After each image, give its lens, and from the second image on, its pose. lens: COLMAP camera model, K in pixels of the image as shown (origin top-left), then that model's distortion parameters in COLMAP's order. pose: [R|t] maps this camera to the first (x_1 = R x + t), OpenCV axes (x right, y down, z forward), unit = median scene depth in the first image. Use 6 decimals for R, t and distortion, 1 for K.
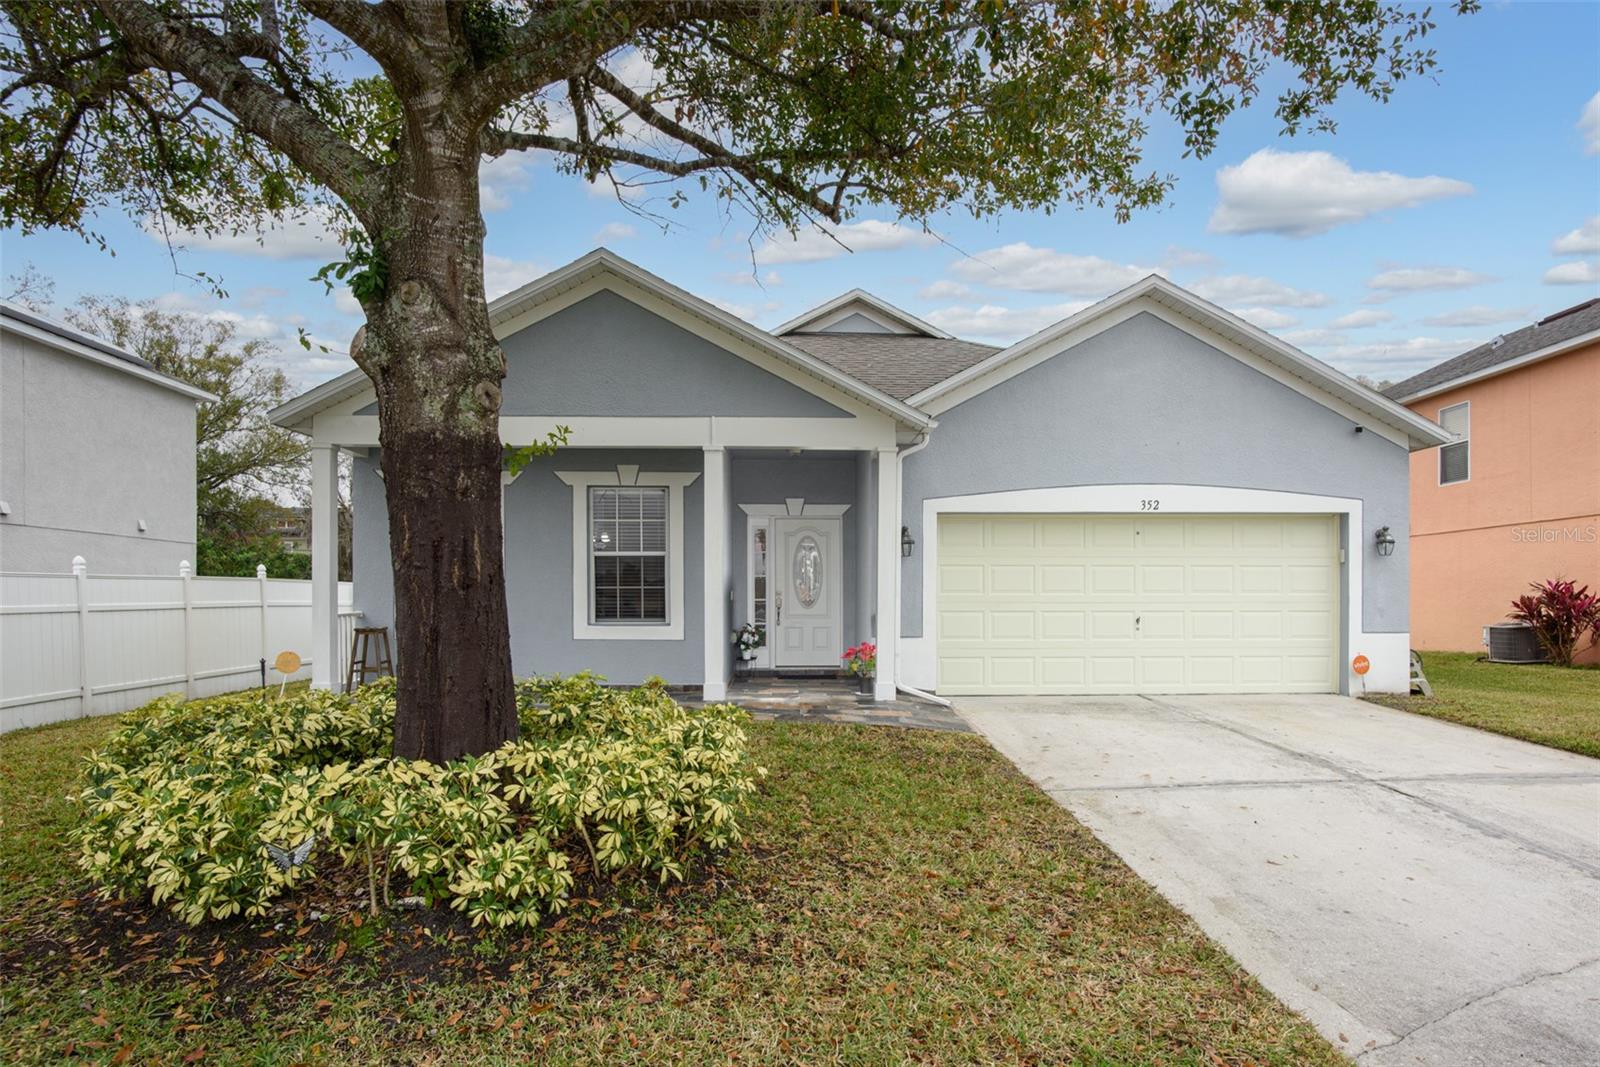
lens RADIAL K [[925.0, 0, 810.0], [0, 925.0, 606.7], [0, 0, 1]] dist [0.004339, 0.000018]
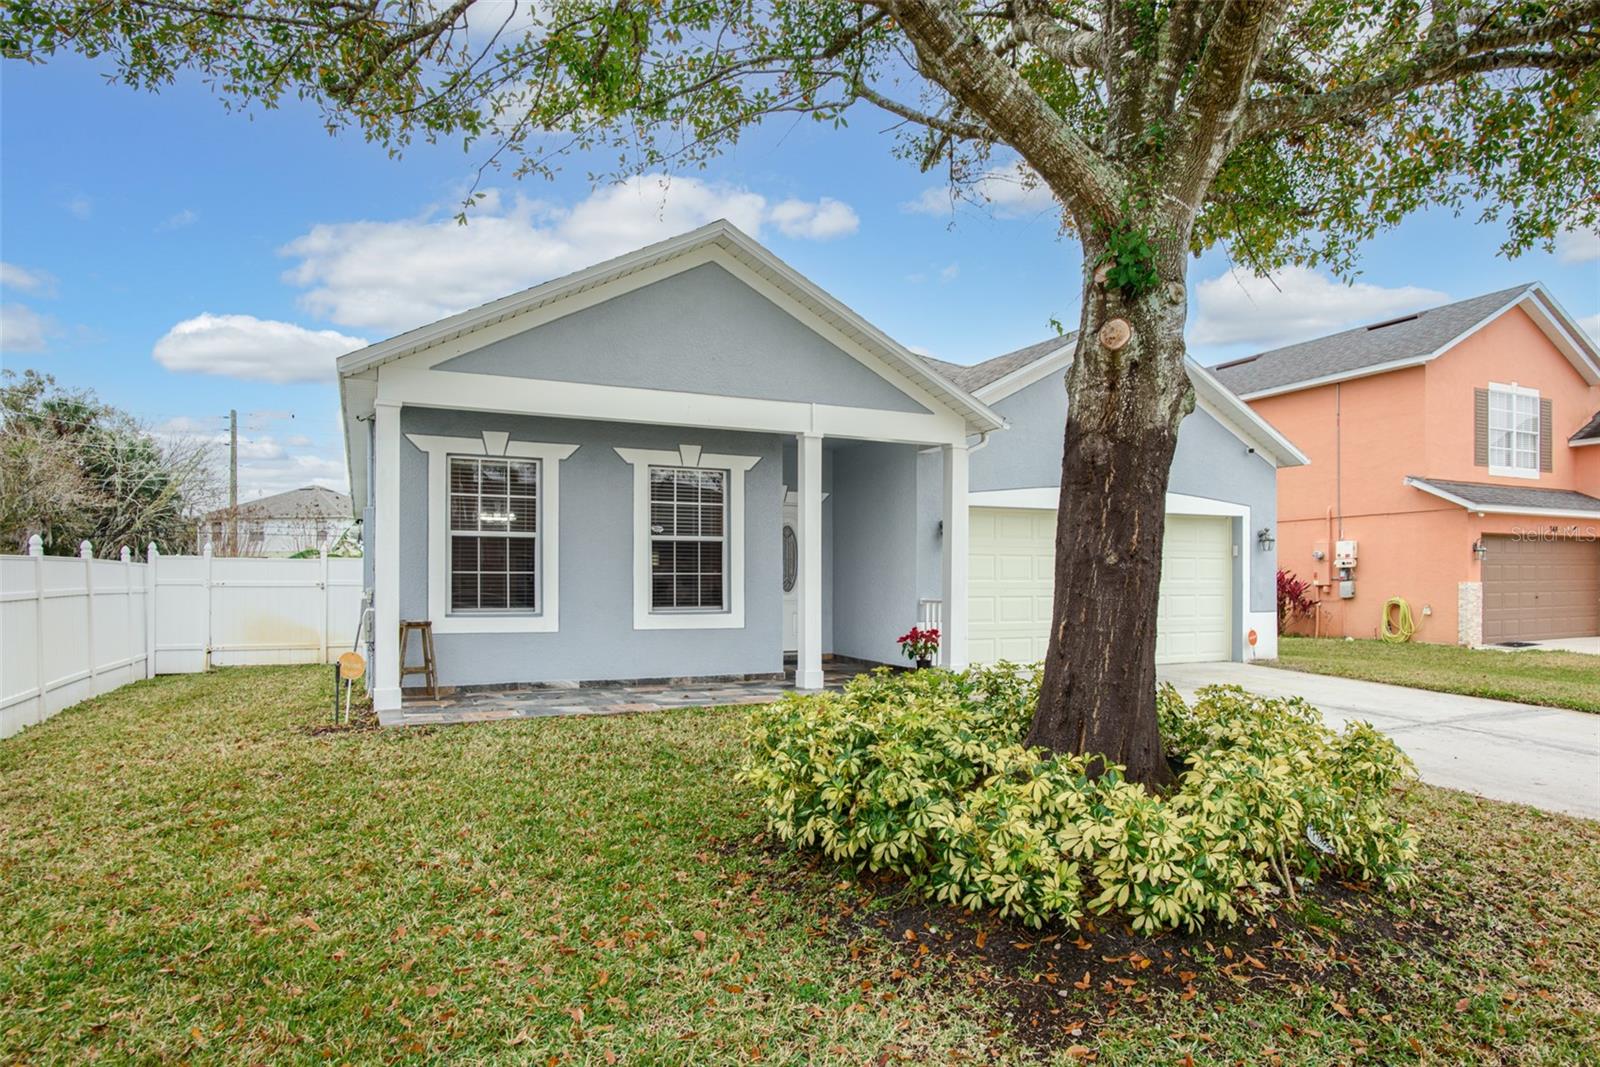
lens RADIAL K [[925.0, 0, 800.0], [0, 925.0, 588.4], [0, 0, 1]] dist [-0.001130, 0.000173]
pose [[0.921327, -0.002546, 0.388779, -0.462443], [0.003582, 0.999992, -0.001938, -0.003521], [-0.388771, 0.003178, 0.921329, 0.080807]]
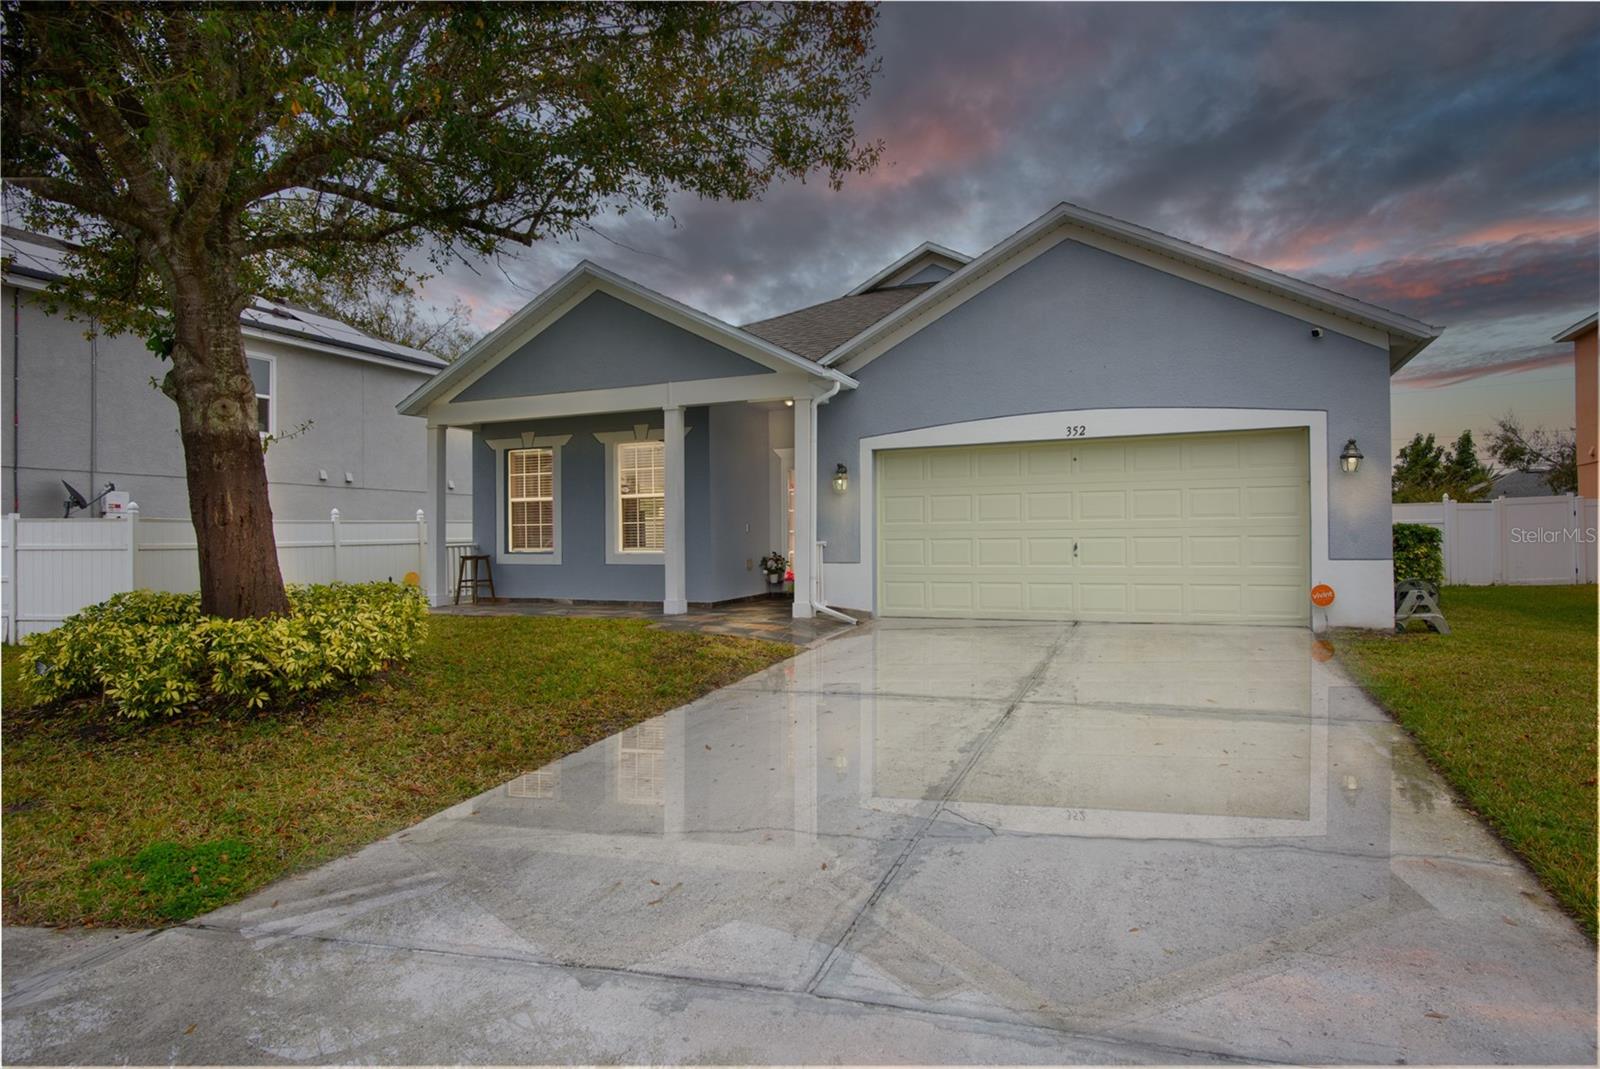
lens RADIAL K [[897.7, 0, 800.0], [0, 897.7, 534.5], [0, 0, 1]] dist [-0.002804, -0.000416]
pose [[0.903971, -0.012136, -0.427421, 0.510034], [0.008267, 0.999906, -0.010909, 0.009350], [0.427514, 0.006328, 0.903987, 0.001365]]
